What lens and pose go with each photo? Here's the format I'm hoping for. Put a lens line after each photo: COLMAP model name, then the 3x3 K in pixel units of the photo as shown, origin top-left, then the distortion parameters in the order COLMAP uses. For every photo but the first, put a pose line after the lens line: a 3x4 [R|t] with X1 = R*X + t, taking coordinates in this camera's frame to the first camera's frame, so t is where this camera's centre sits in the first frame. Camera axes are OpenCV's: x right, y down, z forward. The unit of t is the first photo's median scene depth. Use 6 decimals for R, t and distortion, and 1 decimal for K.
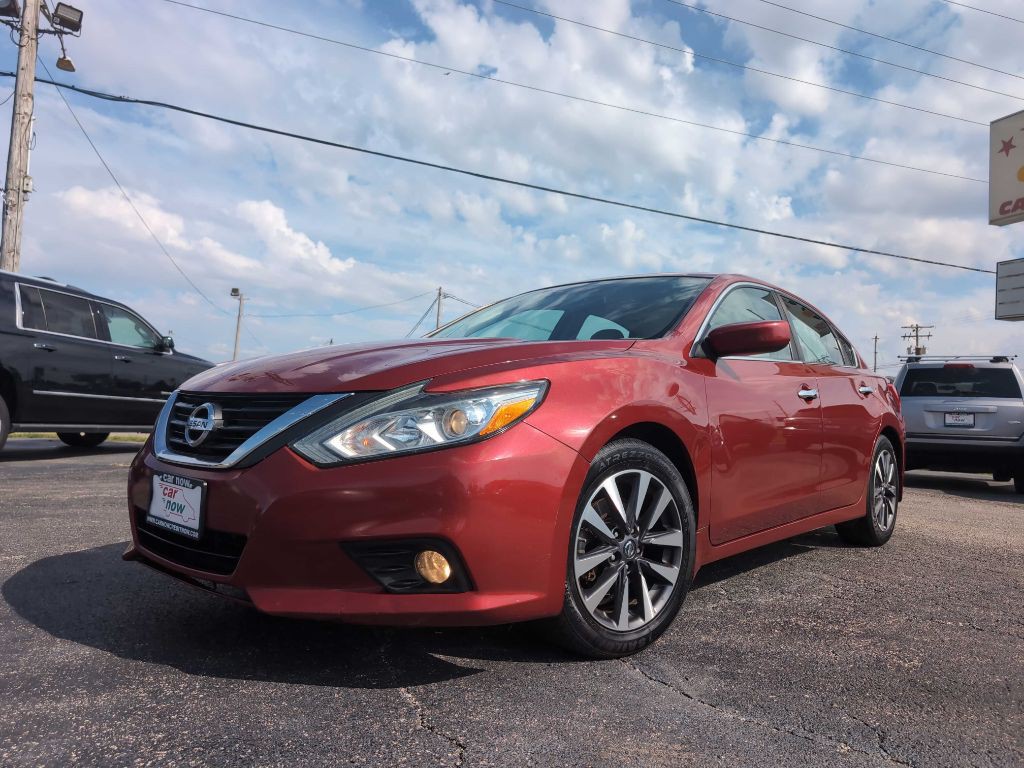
lens RADIAL K [[741.5, 0, 510.8], [0, 741.5, 385.3], [0, 0, 1]] dist [0.001928, 0.000495]
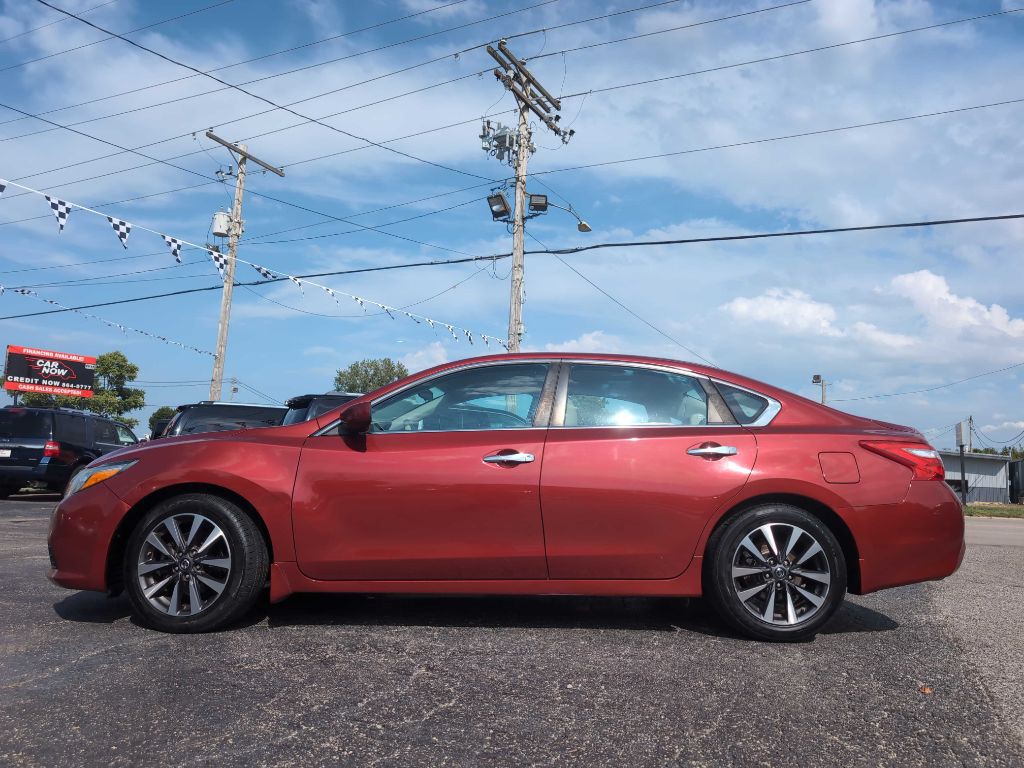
lens RADIAL K [[740.8, 0, 513.3], [0, 740.8, 382.6], [0, 0, 1]] dist [0.036406, -0.034667]
pose [[0.667785, -0.118574, -0.734850, 1.843040], [0.028876, 0.990614, -0.133603, 0.069340], [0.743794, 0.067999, 0.664941, 0.438938]]
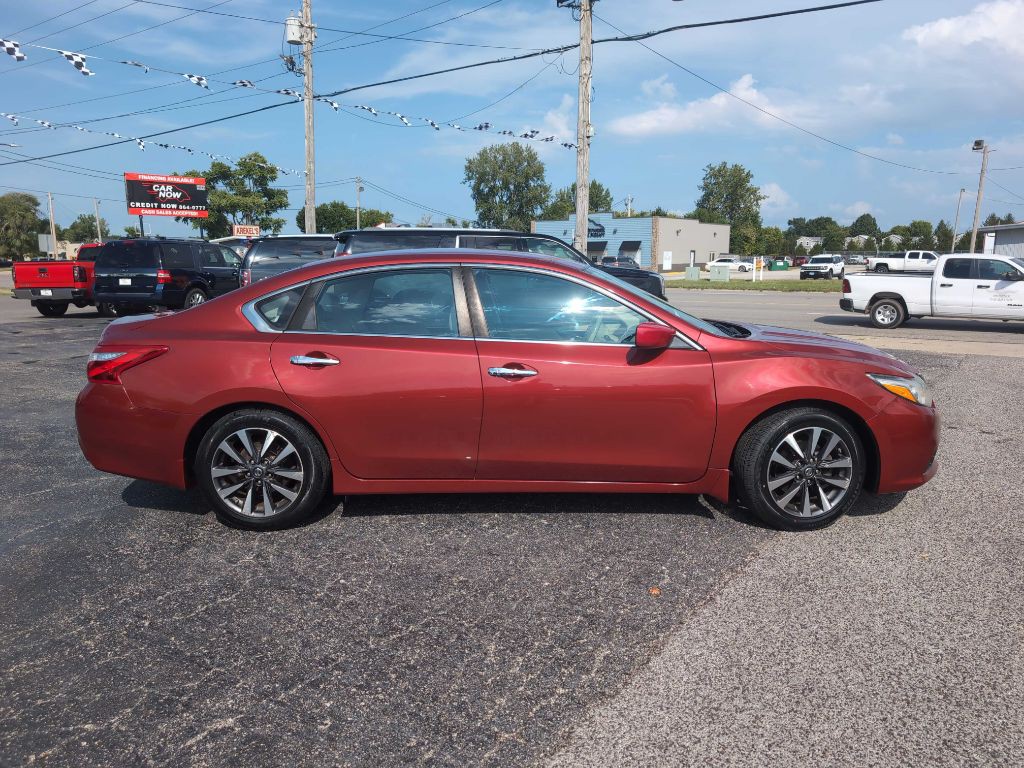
lens RADIAL K [[743.1, 0, 524.5], [0, 743.1, 384.2], [0, 0, 1]] dist [0.011280, -0.000930]
pose [[0.526505, 0.095083, -0.844838, 2.354588], [0.061409, 0.986877, 0.149339, -0.183891], [0.847951, -0.130509, 0.513757, 0.945758]]
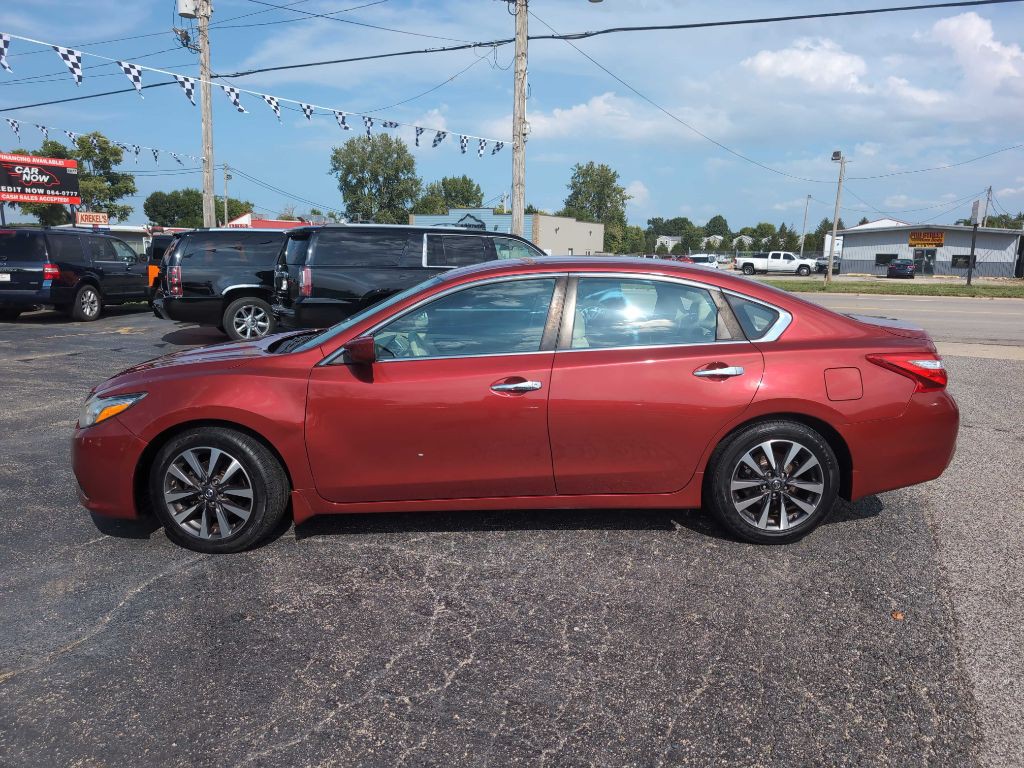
lens RADIAL K [[743.8, 0, 528.4], [0, 743.8, 387.2], [0, 0, 1]] dist [0.009607, -0.000642]
pose [[0.673801, 0.092242, -0.733132, 1.837512], [0.050028, 0.984206, 0.169812, -0.258628], [0.737217, -0.151097, 0.658544, 0.468100]]
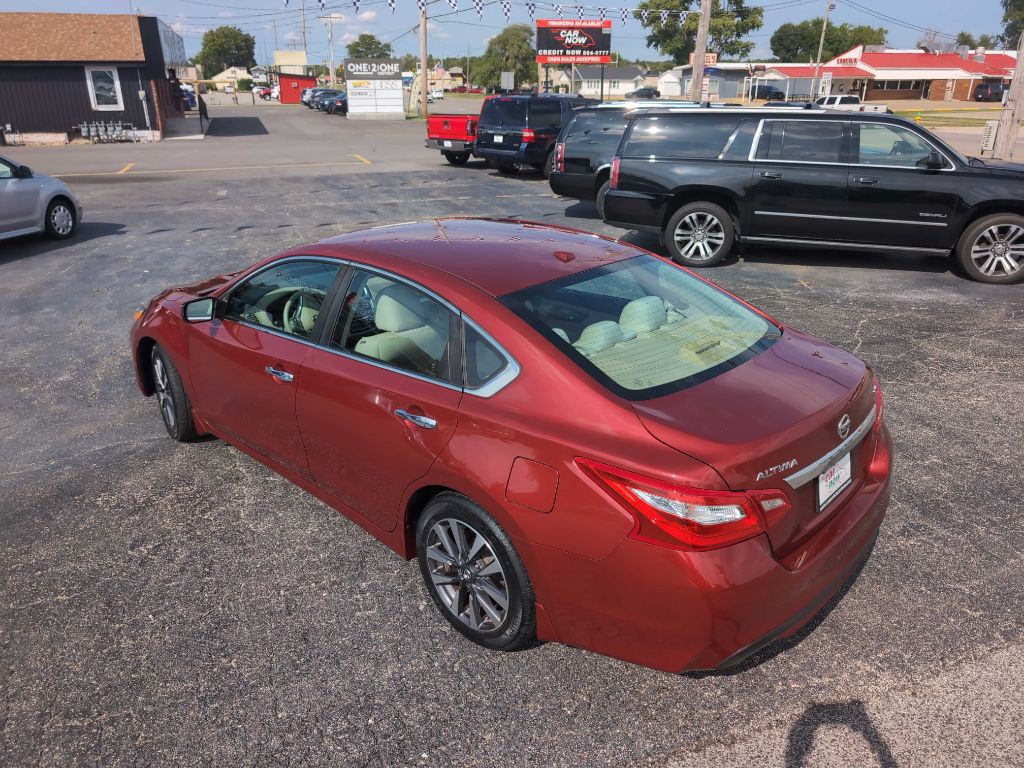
lens RADIAL K [[746.7, 0, 511.1], [0, 746.7, 375.4], [0, 0, 1]] dist [0.008118, -0.001861]
pose [[-0.059892, 0.322123, -0.944801, 2.138694], [0.037280, 0.946562, 0.320360, -0.484138], [0.997508, -0.016035, -0.068700, 2.152547]]
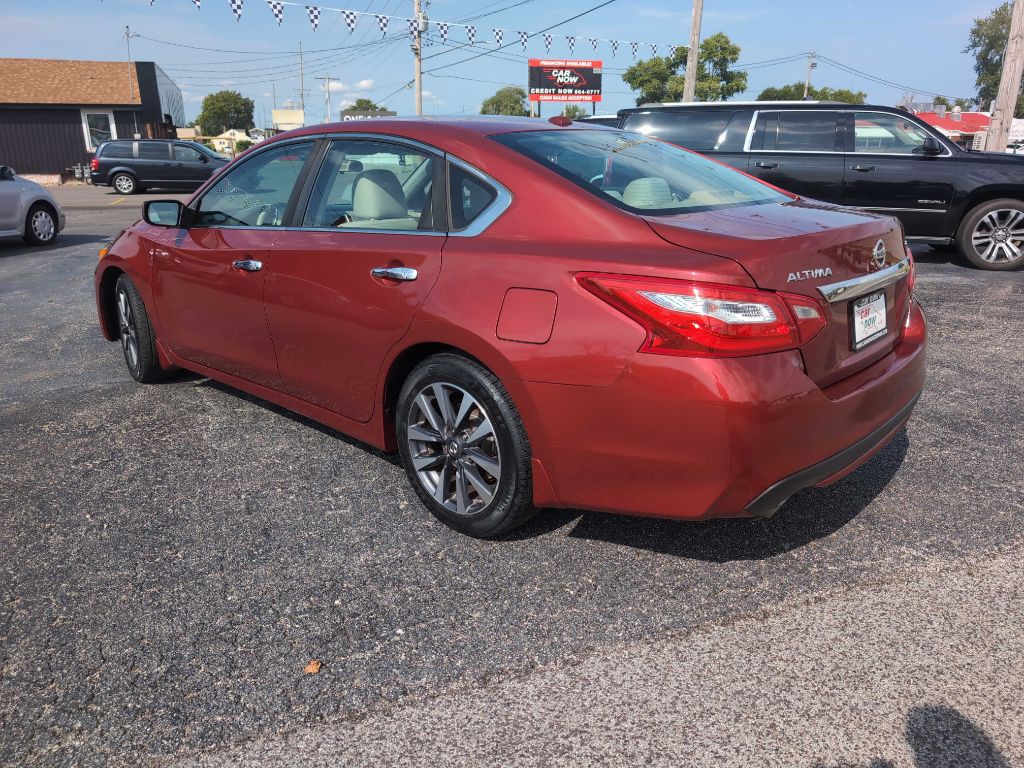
lens RADIAL K [[745.2, 0, 519.2], [0, 745.2, 378.9], [0, 0, 1]] dist [0.008359, 0.000014]
pose [[-0.041148, 0.252242, -0.966789, 2.085842], [0.037897, 0.967306, 0.250764, -0.112894], [0.998434, -0.026320, -0.049362, 2.139879]]
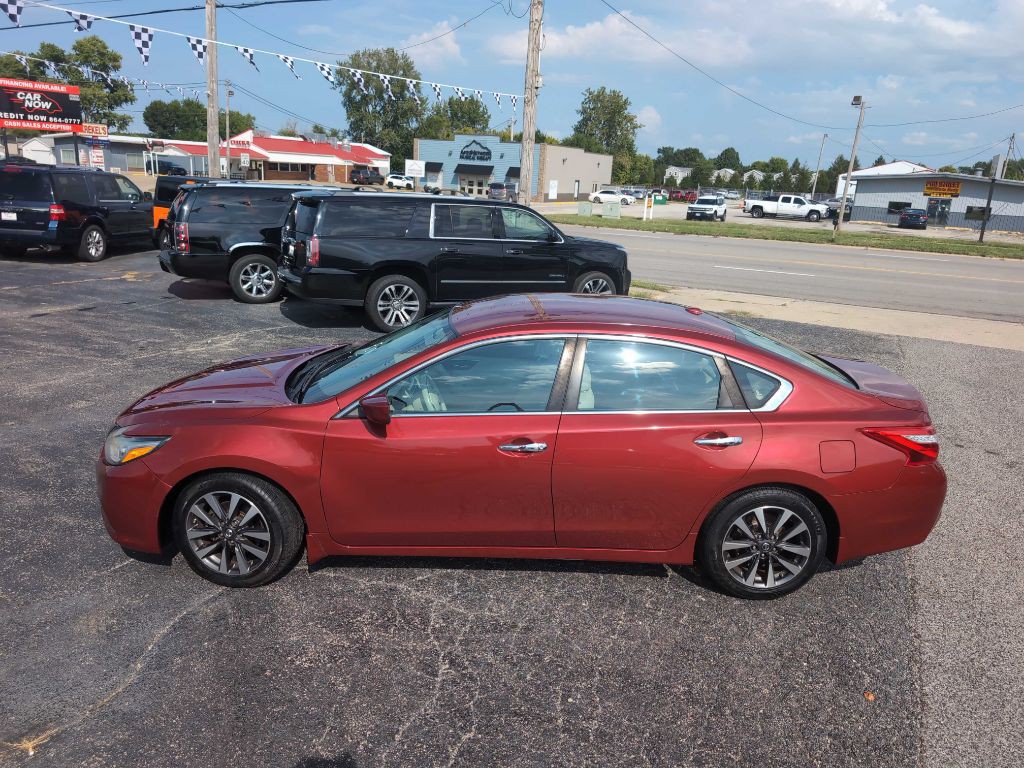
lens RADIAL K [[745.2, 0, 519.2], [0, 745.2, 378.9], [0, 0, 1]] dist [0.008359, 0.000014]
pose [[0.661008, 0.185599, -0.727064, 1.829010], [0.008987, 0.966901, 0.254994, -0.574857], [0.750325, -0.175087, 0.637461, 0.456594]]
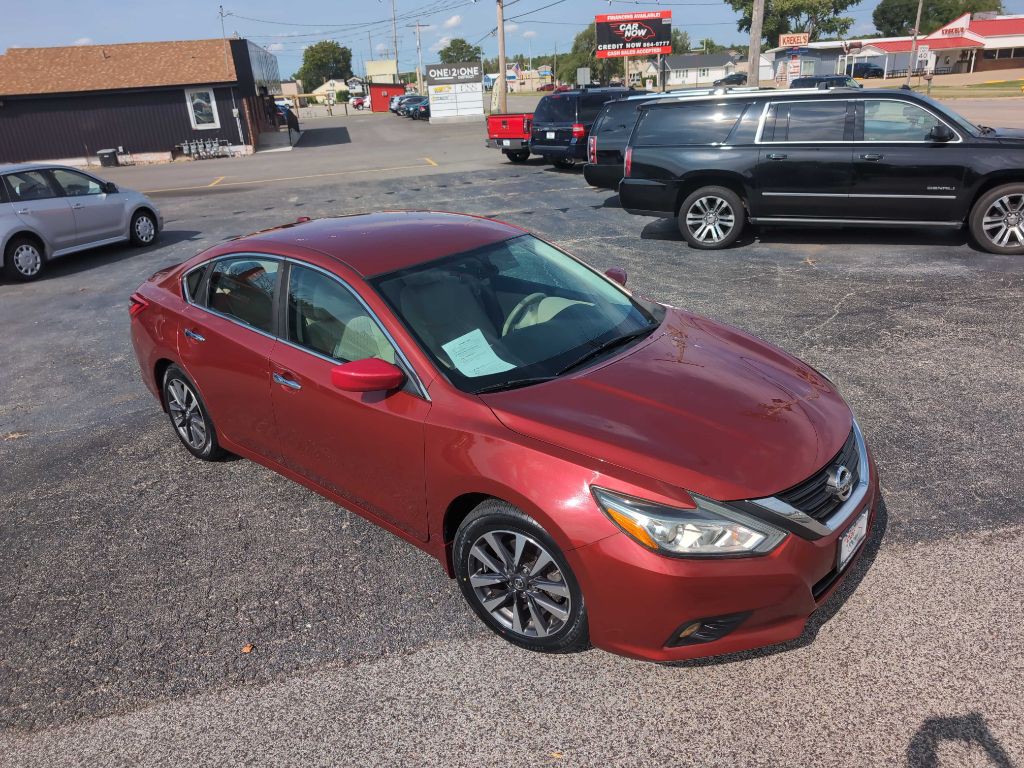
lens RADIAL K [[746.5, 0, 515.3], [0, 746.5, 378.1], [0, 0, 1]] dist [0.008143, 0.000279]
pose [[-0.172738, 0.329830, -0.928102, 2.380591], [0.091672, 0.943560, 0.318261, -0.454950], [0.980692, -0.030105, -0.193225, 2.630222]]
